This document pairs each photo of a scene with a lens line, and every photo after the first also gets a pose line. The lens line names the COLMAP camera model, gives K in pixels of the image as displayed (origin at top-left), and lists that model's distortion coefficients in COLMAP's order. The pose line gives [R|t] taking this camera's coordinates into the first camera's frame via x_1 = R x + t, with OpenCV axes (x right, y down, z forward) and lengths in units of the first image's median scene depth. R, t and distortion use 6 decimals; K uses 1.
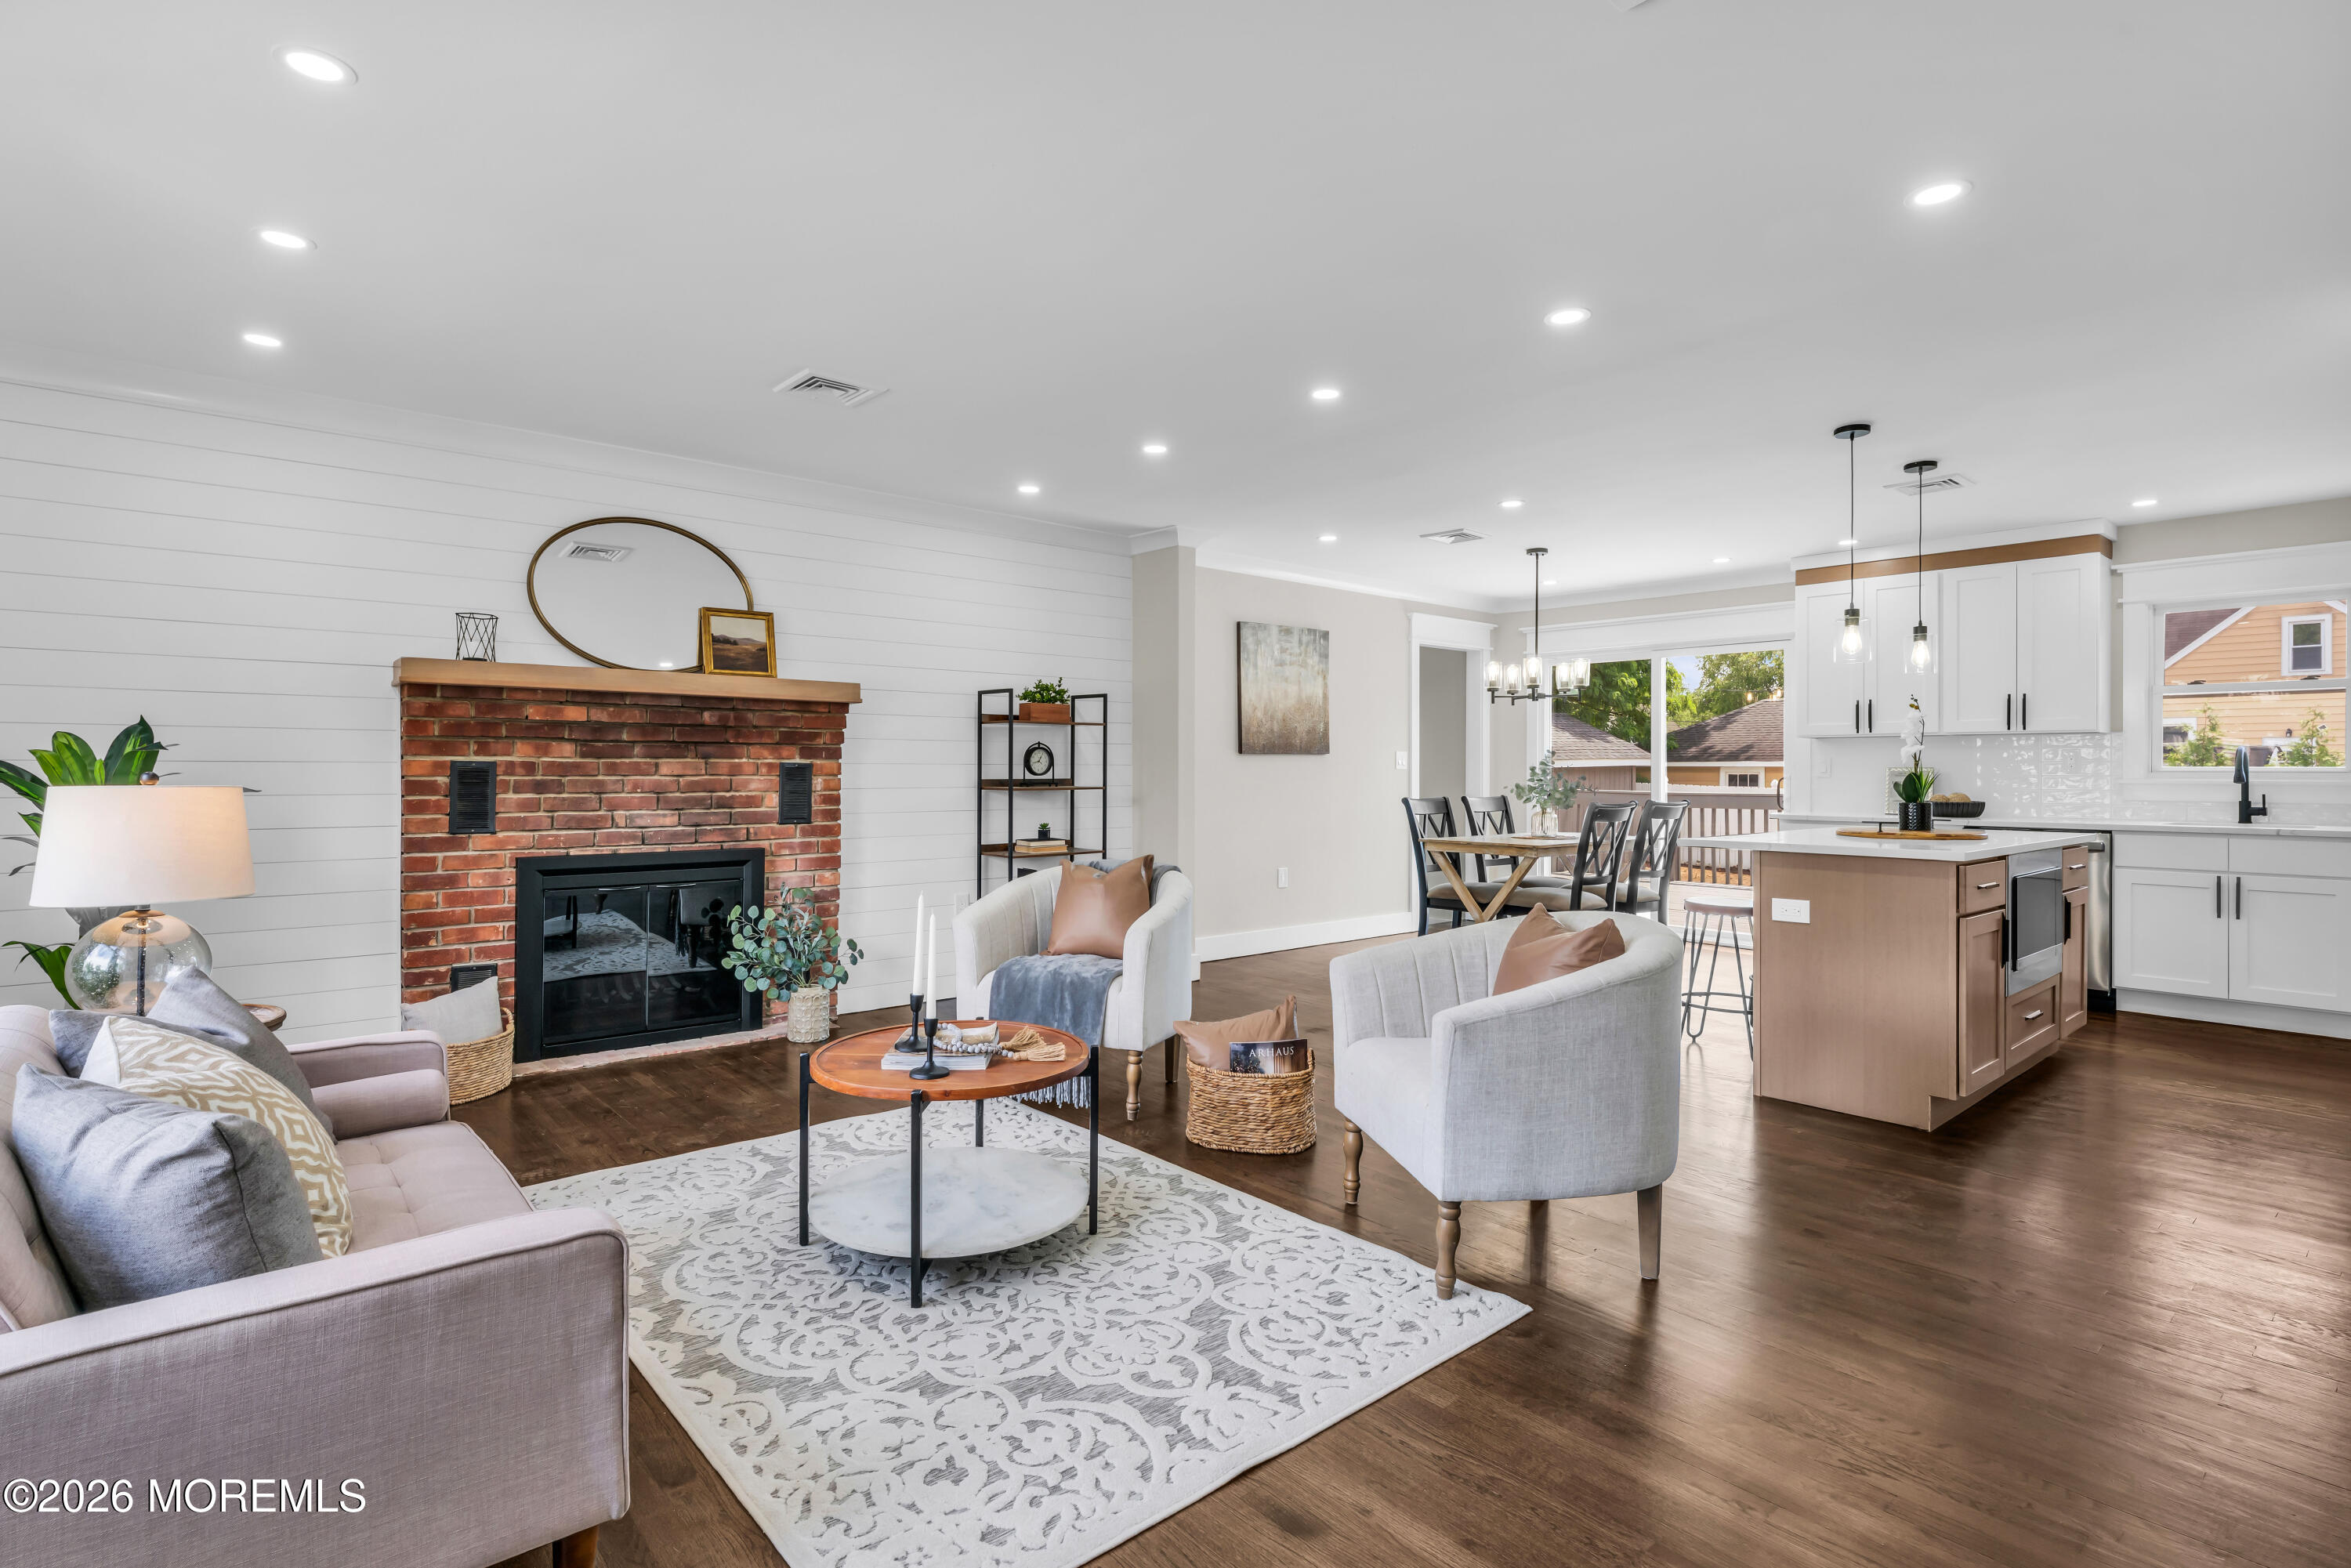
lens RADIAL K [[1126.0, 0, 1157.8], [0, 1126.0, 767.6], [0, 0, 1]] dist [0.001067, -0.000240]
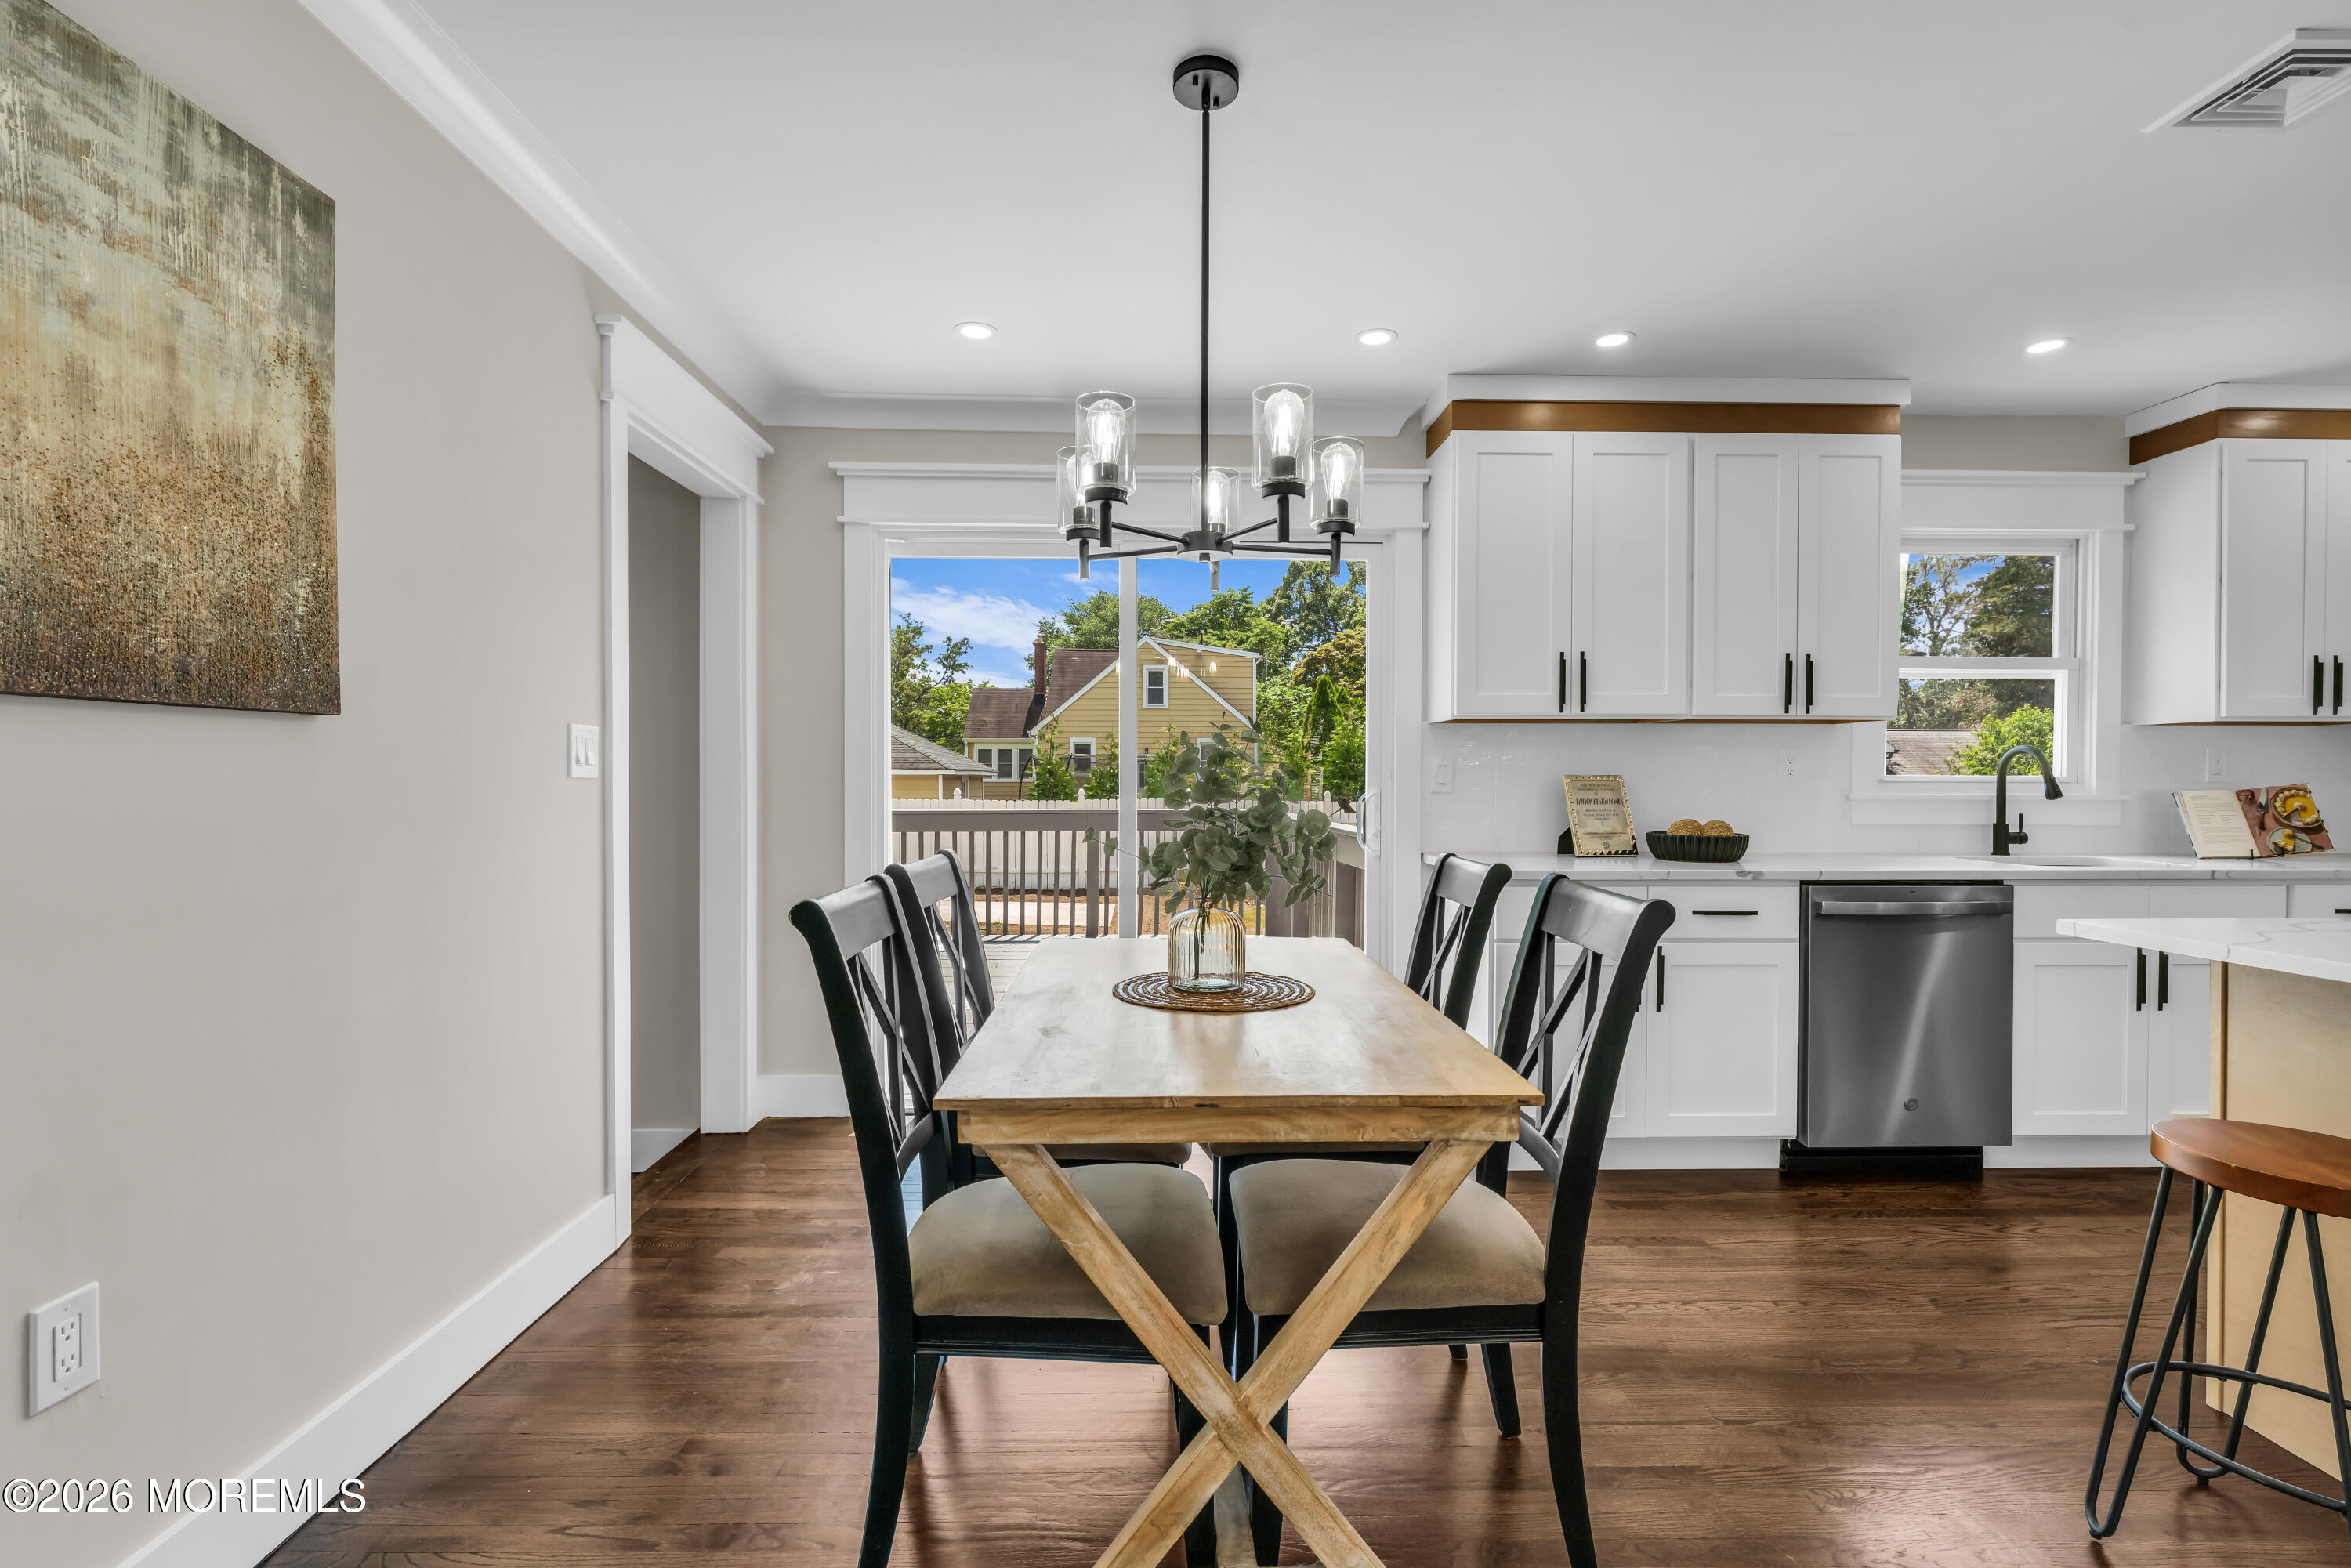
lens RADIAL K [[1073.5, 0, 1175.5], [0, 1073.5, 784.0], [0, 0, 1]] dist [-0.000979, -0.000013]
pose [[0.636152, -0.004560, 0.771551, 0.096618], [-0.002181, 0.999968, 0.007708, 0.000861], [-0.771561, -0.006586, 0.636121, 0.777490]]
